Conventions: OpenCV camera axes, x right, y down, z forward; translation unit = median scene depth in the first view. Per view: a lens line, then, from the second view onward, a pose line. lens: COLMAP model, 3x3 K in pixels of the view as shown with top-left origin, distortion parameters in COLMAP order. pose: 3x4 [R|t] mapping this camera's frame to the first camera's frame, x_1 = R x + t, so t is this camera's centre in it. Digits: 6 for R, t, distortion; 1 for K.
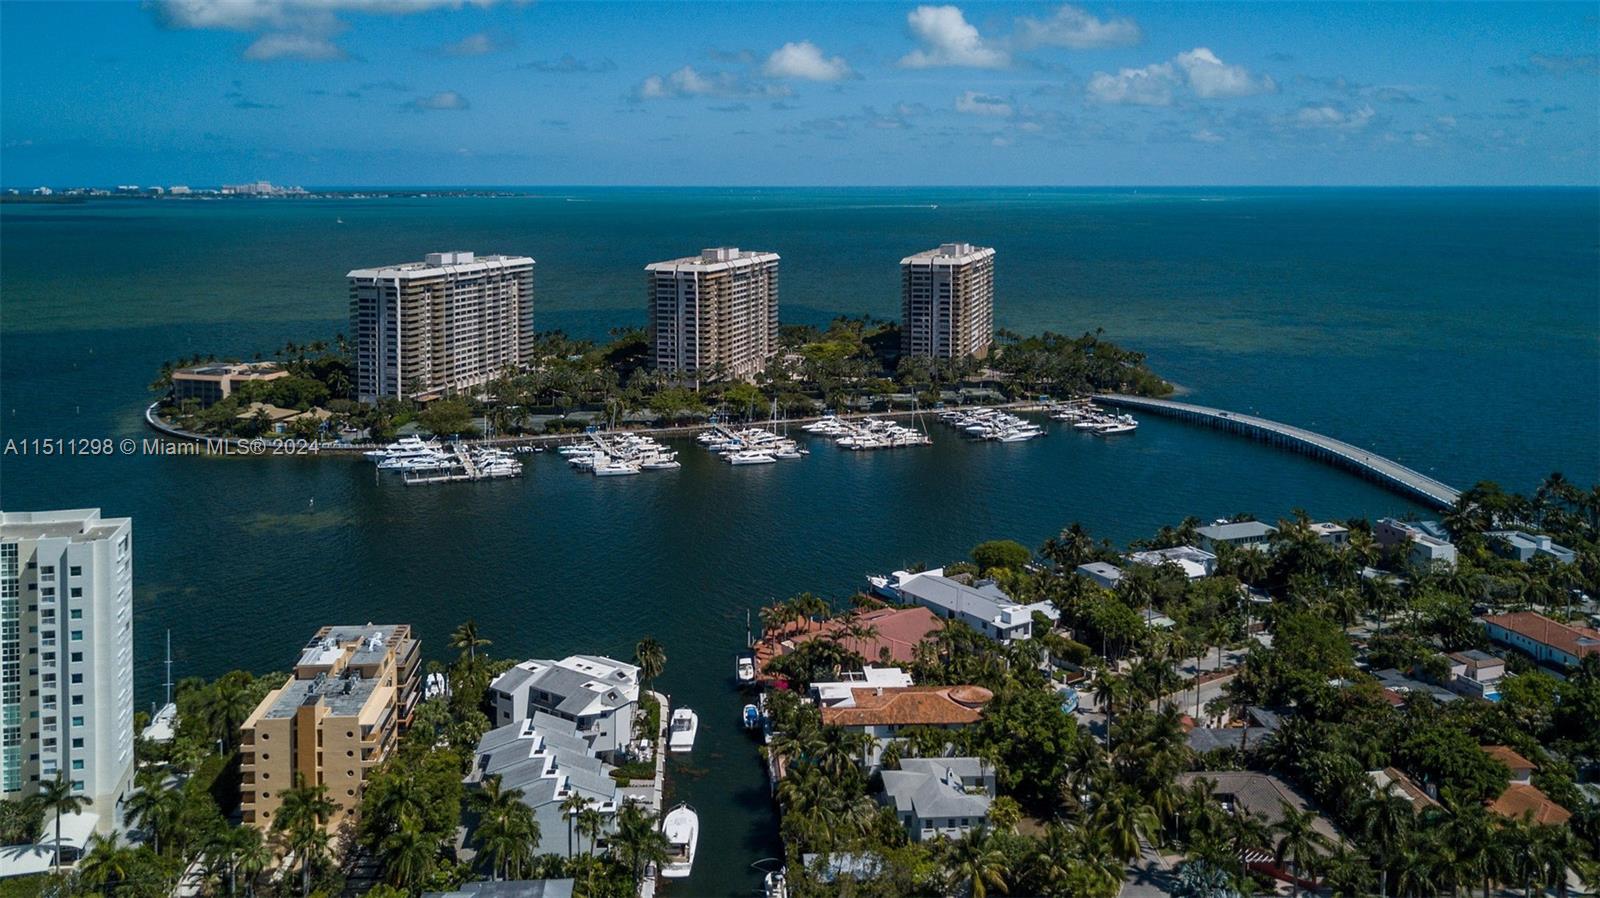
lens RADIAL K [[1202.4, 0, 800.0], [0, 1202.4, 449.0], [0, 0, 1]] dist [0.006095, 0.004564]
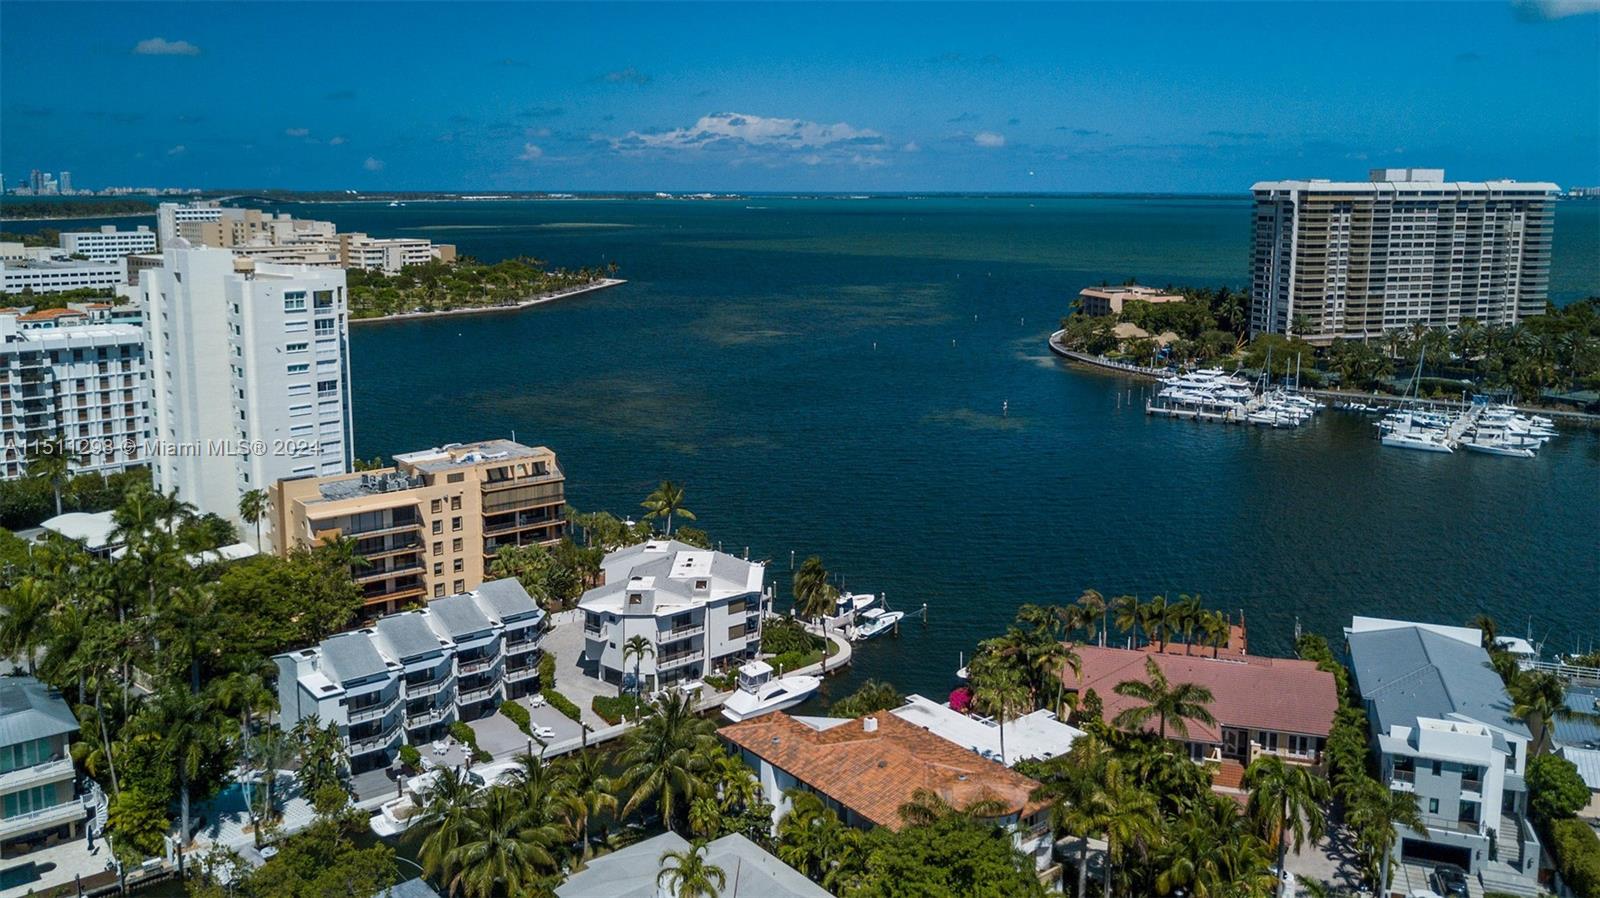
lens RADIAL K [[1202.4, 0, 800.0], [0, 1202.4, 449.0], [0, 0, 1]] dist [0.006095, 0.004564]
pose [[0.565683, 0.173529, -0.806158, 0.166549], [-0.170524, 0.981093, 0.091527, 0.014660], [0.806799, 0.085694, 0.584579, 0.245368]]
